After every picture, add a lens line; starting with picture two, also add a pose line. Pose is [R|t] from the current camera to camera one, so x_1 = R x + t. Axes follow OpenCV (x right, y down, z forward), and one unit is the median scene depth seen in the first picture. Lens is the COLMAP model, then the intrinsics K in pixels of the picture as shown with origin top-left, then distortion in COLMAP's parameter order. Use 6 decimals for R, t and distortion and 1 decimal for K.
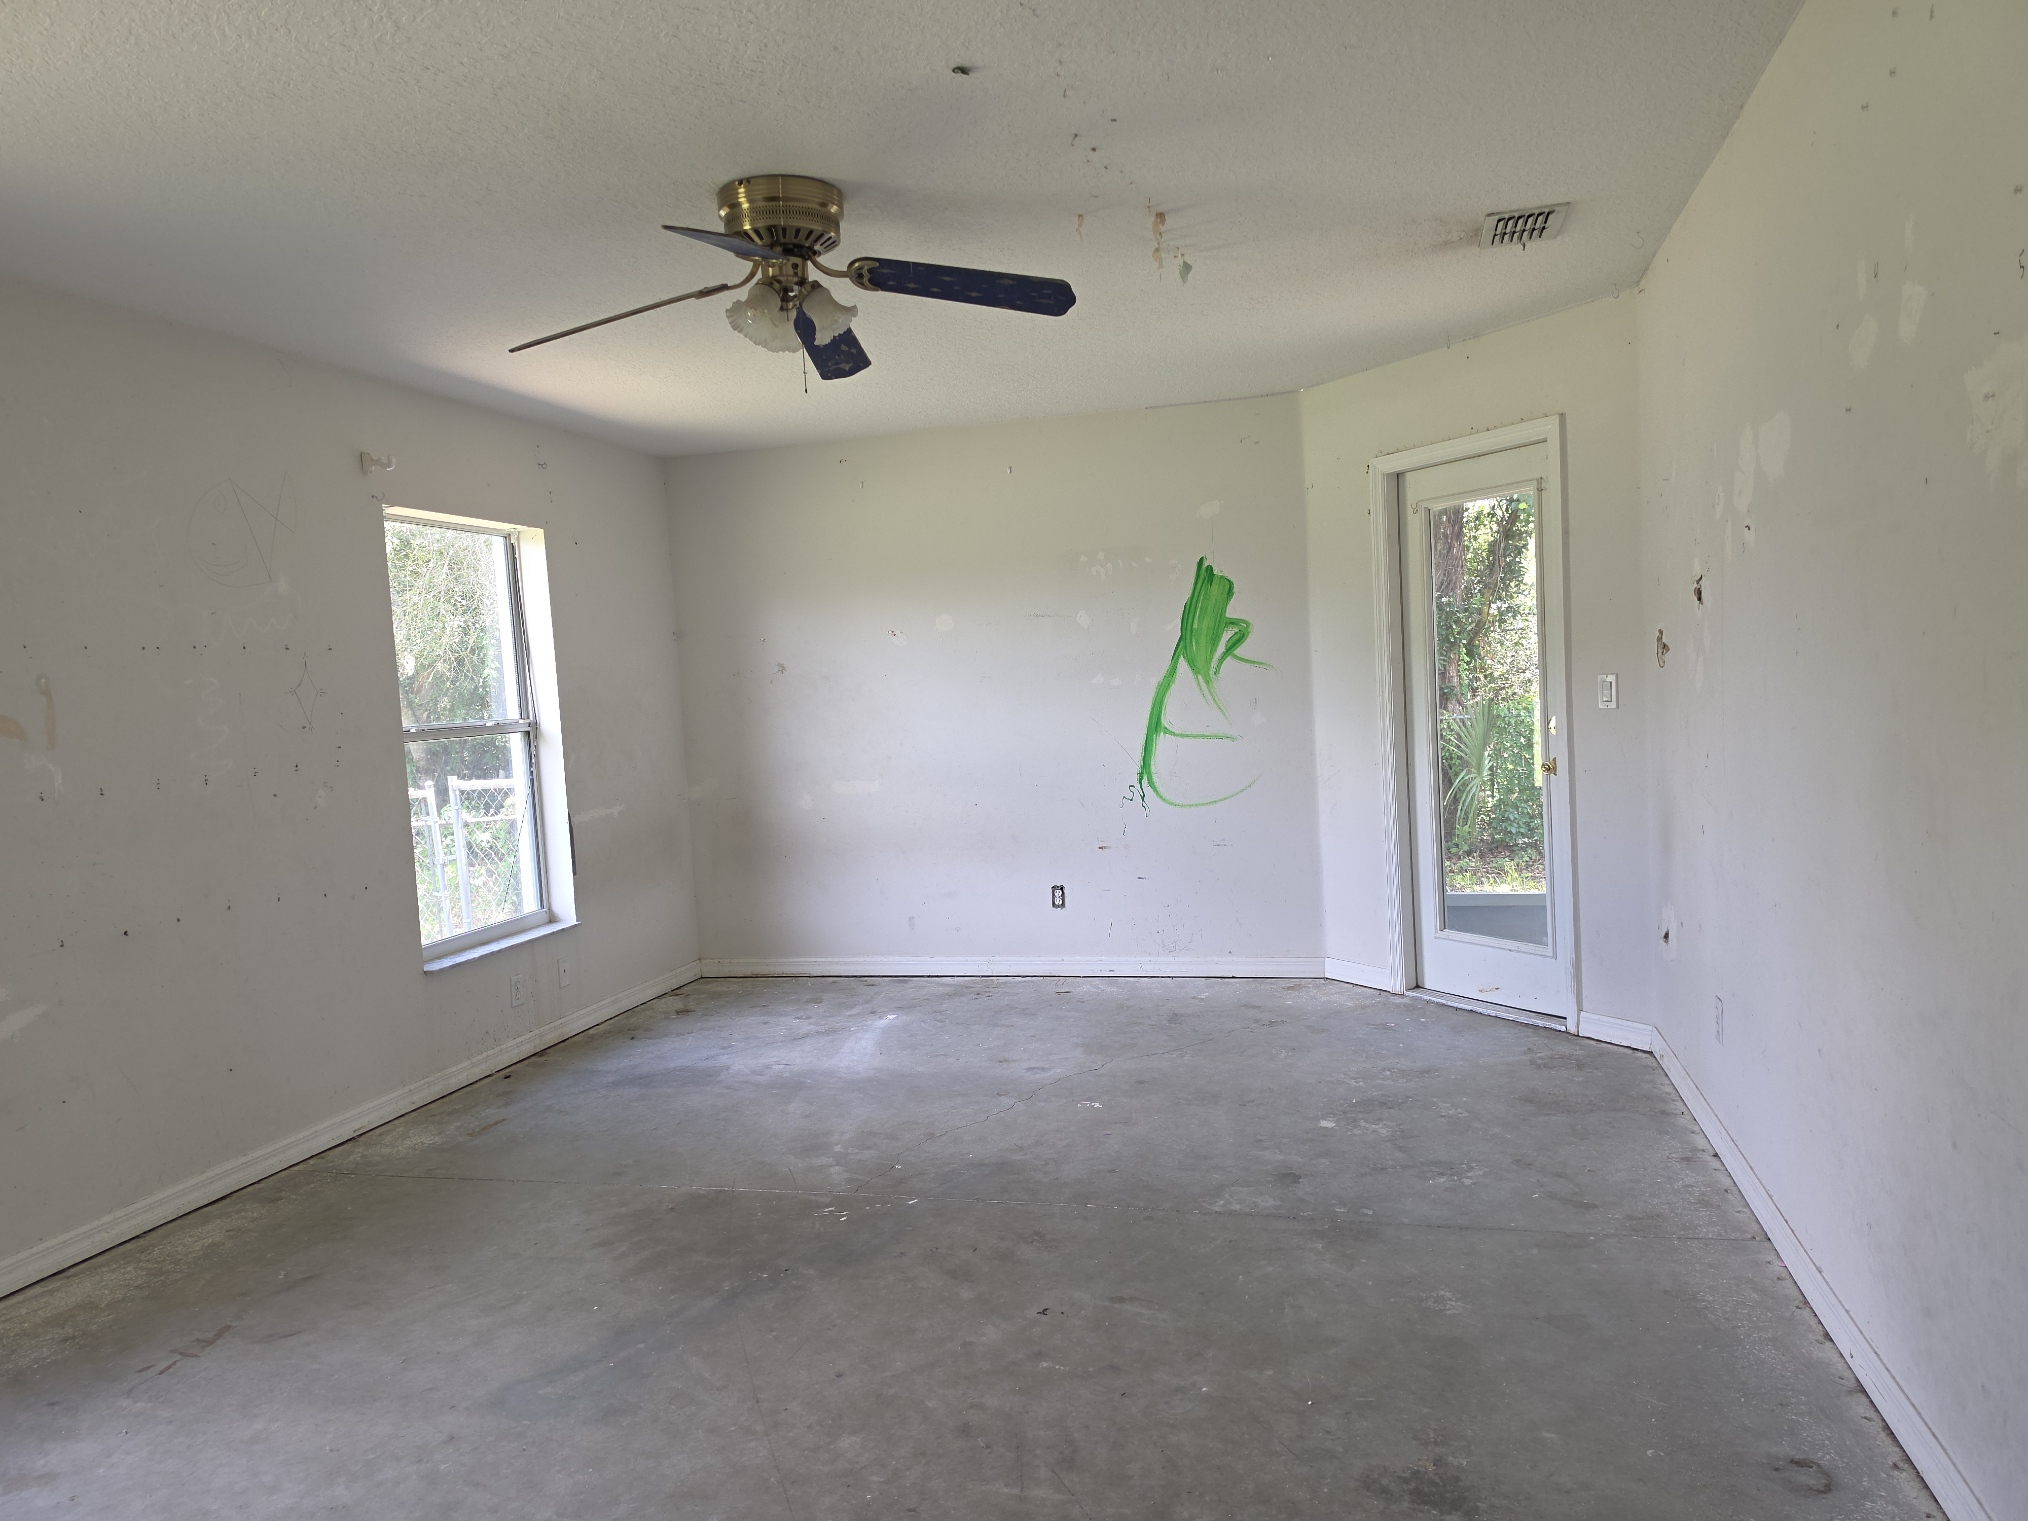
lens RADIAL K [[1413.2, 0, 1010.8], [0, 1413.2, 764.4], [0, 0, 1]] dist [0.062700, -0.055815]
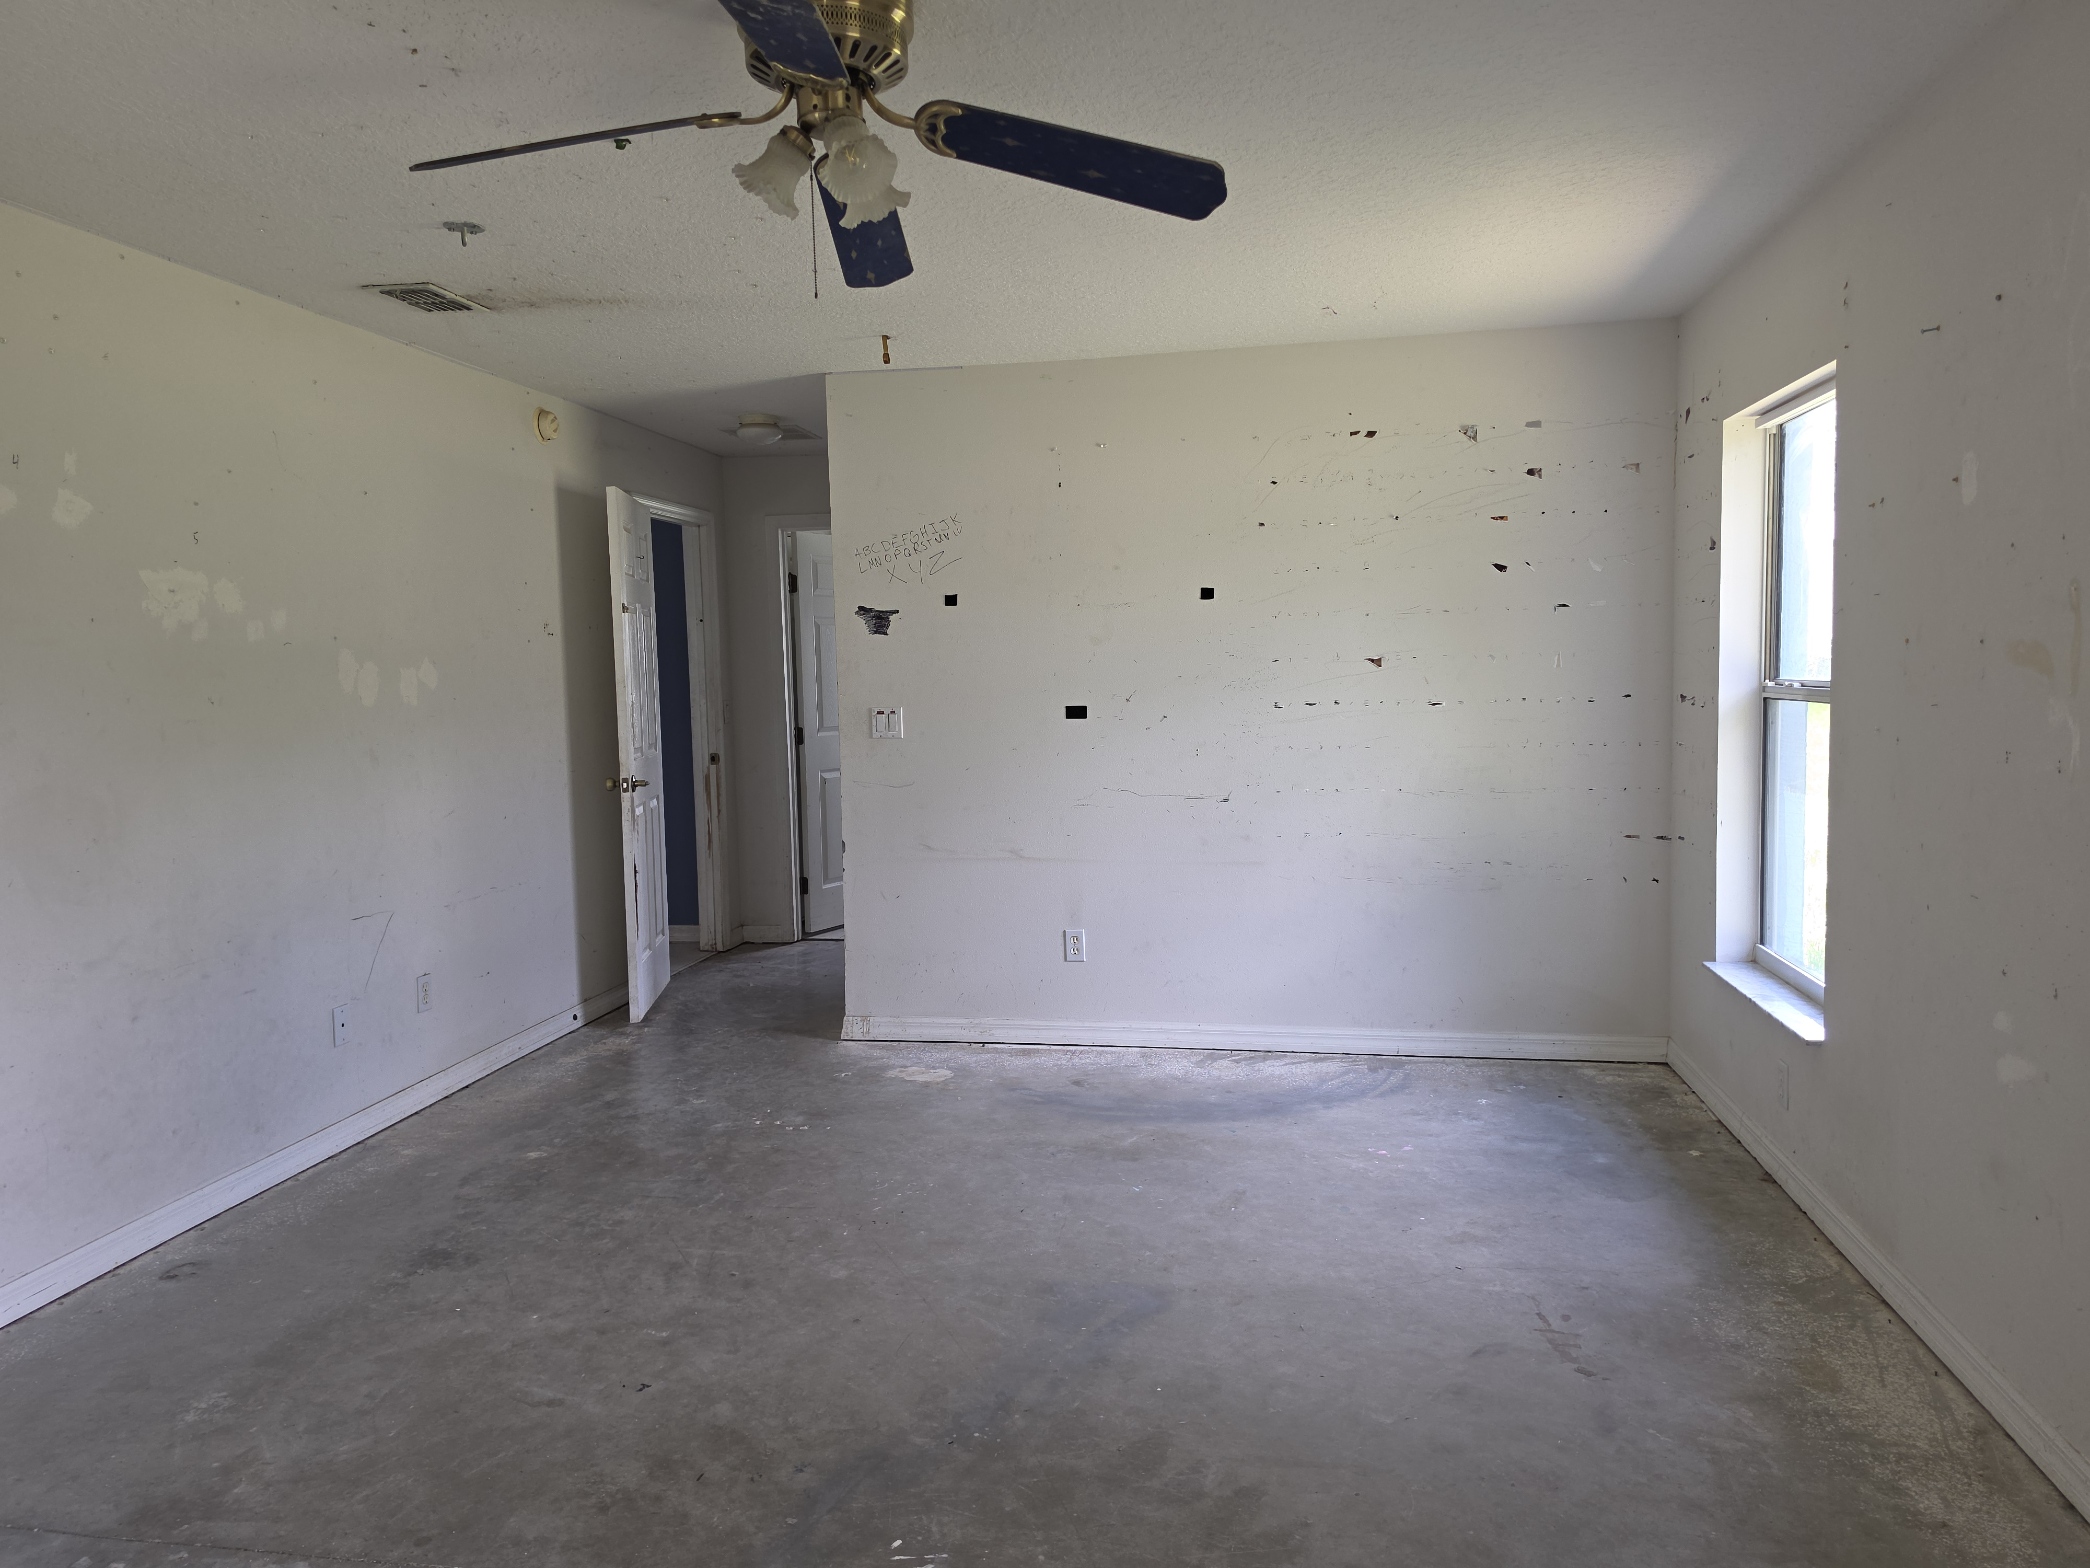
lens RADIAL K [[1456.4, 0, 1047.8], [0, 1456.4, 778.7], [0, 0, 1]] dist [0.062700, -0.055815]
pose [[-0.991402, 0.091761, -0.093282, -0.191078], [0.077679, 0.986412, 0.144764, -0.128558], [0.105298, 0.136273, -0.985059, 1.988113]]
